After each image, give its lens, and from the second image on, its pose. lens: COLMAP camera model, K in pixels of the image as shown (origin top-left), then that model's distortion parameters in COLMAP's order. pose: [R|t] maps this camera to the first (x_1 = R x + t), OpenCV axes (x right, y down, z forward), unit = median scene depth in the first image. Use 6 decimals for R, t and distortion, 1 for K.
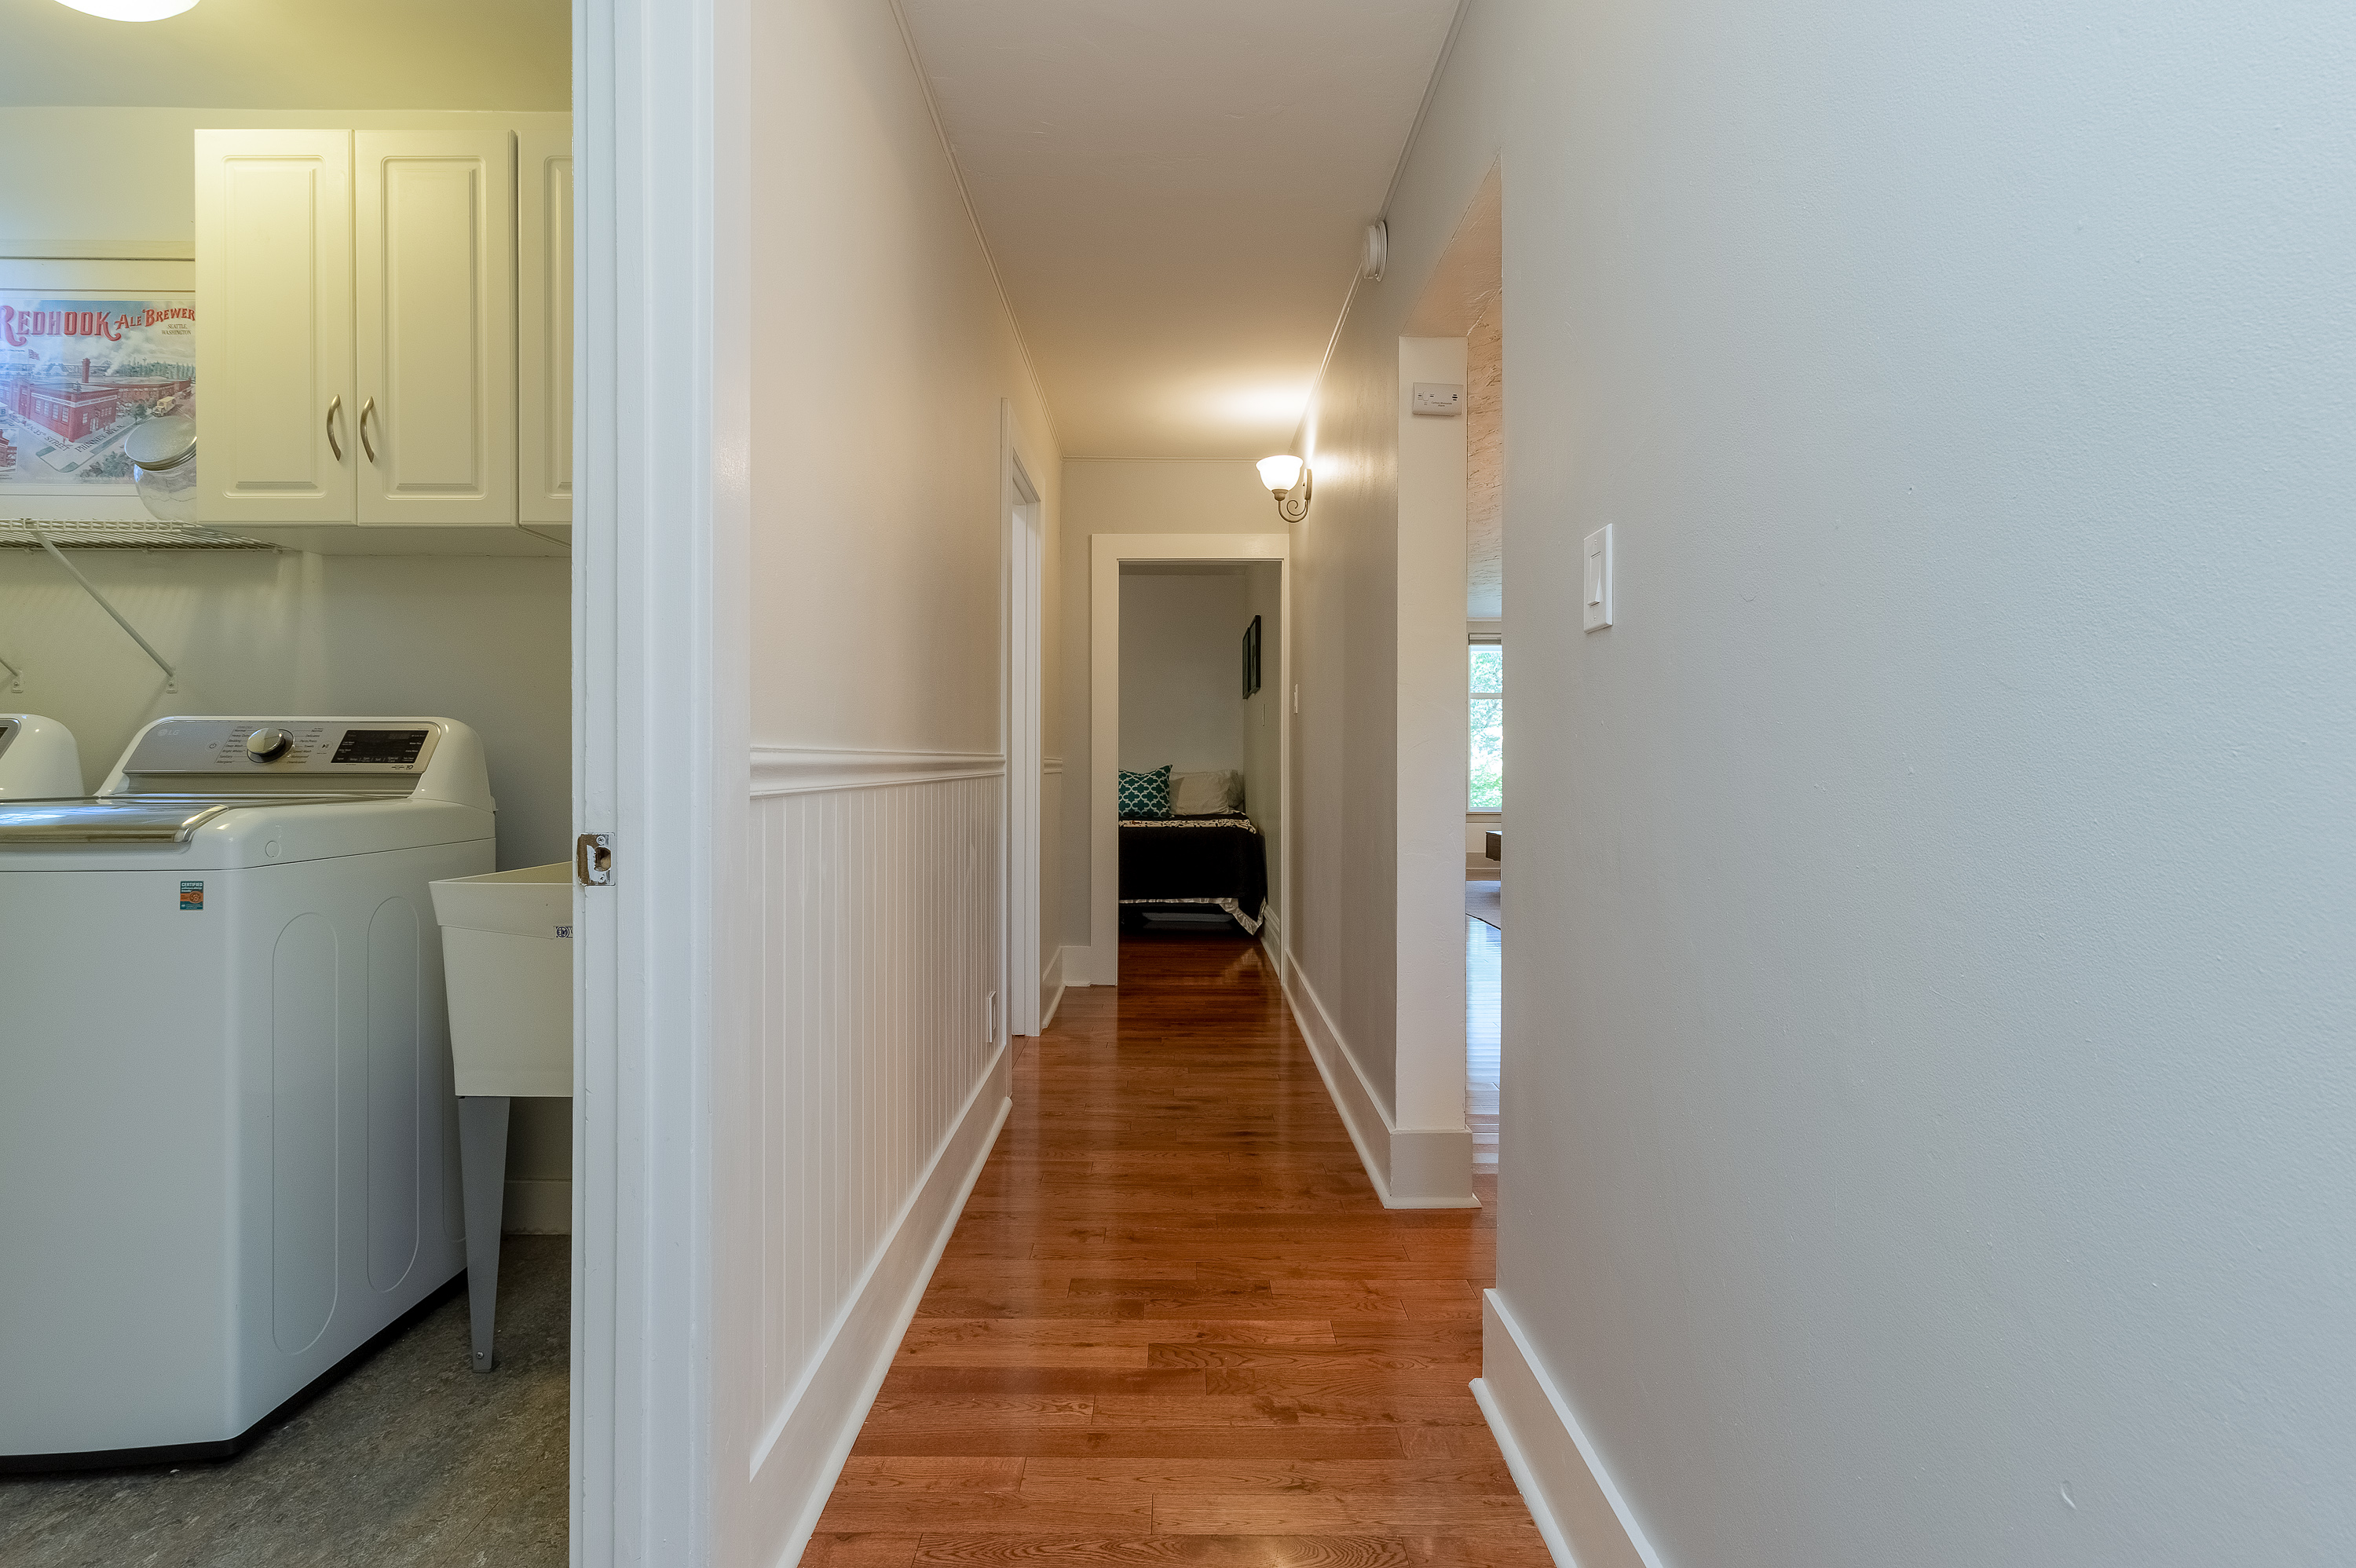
lens RADIAL K [[1135.6, 0, 1173.5], [0, 1135.6, 771.6], [0, 0, 1]] dist [0.000871, 0.000581]
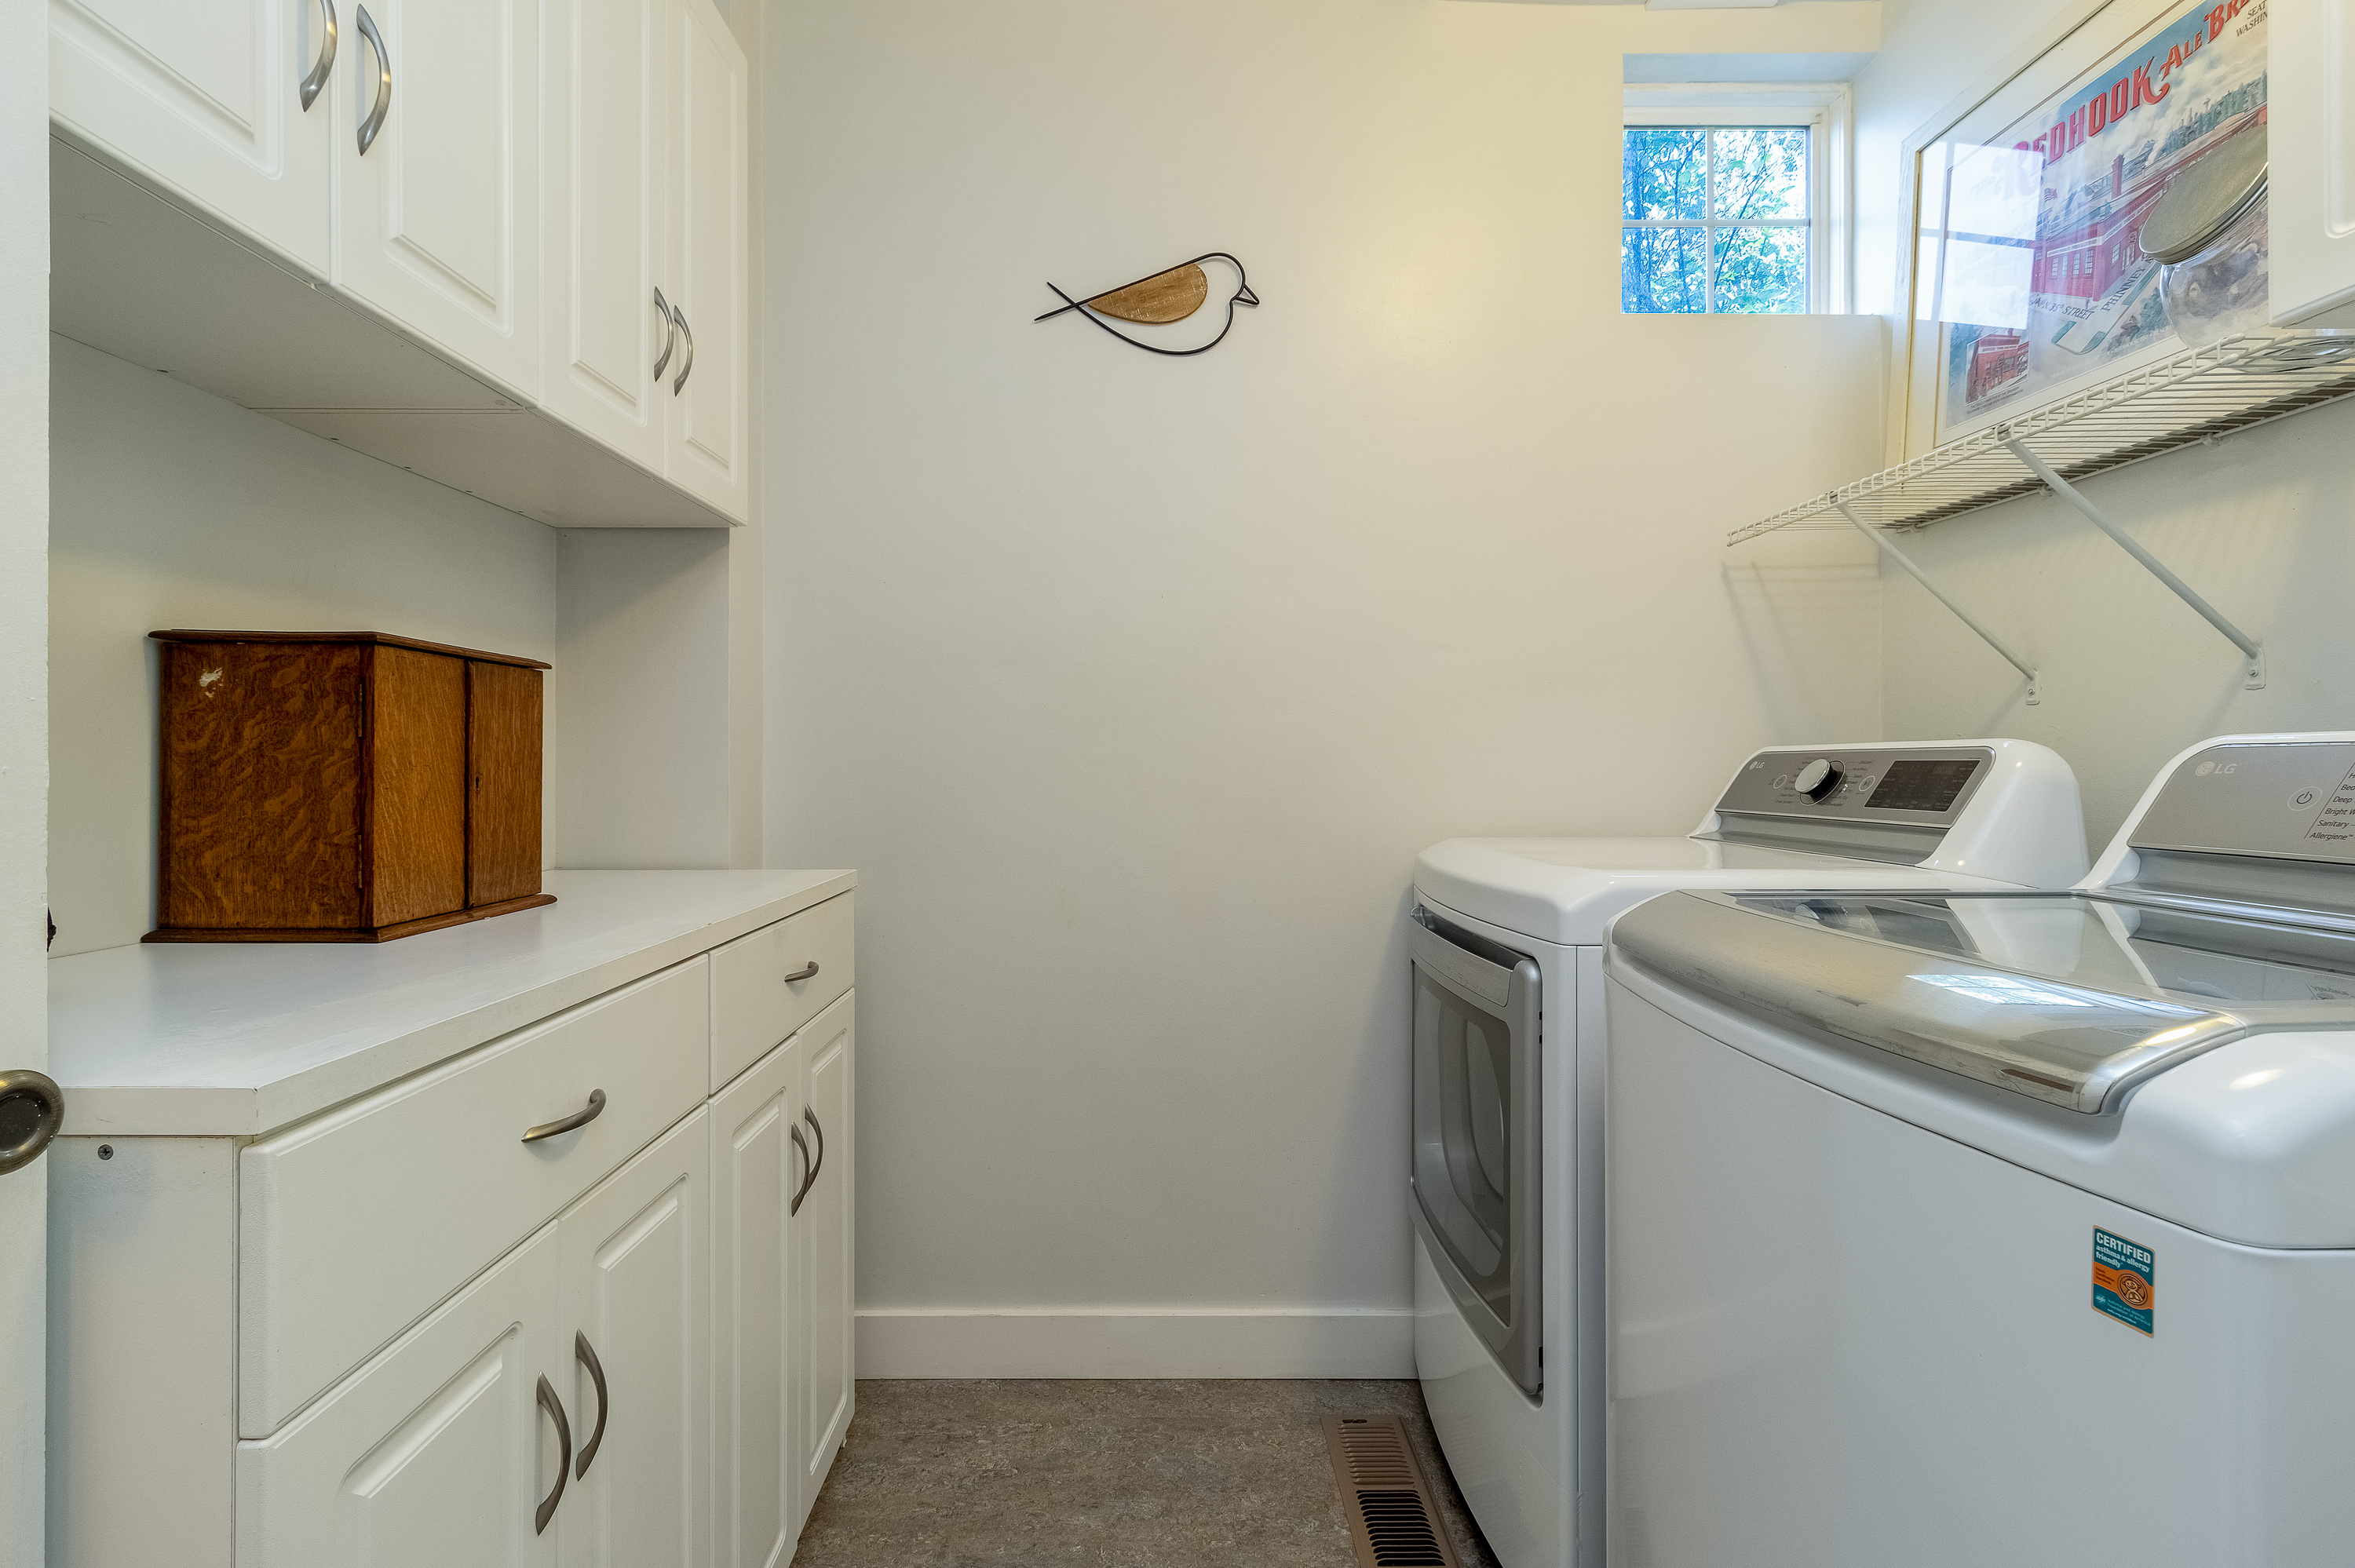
lens RADIAL K [[1135.1, 0, 1173.0], [0, 1135.1, 771.6], [0, 0, 1]] dist [0.000871, 0.000581]
pose [[0.025342, 0.000830, -0.999678, -0.353635], [0.001565, 0.999998, 0.000870, -0.031103], [0.999678, -0.001586, 0.025341, 0.472982]]
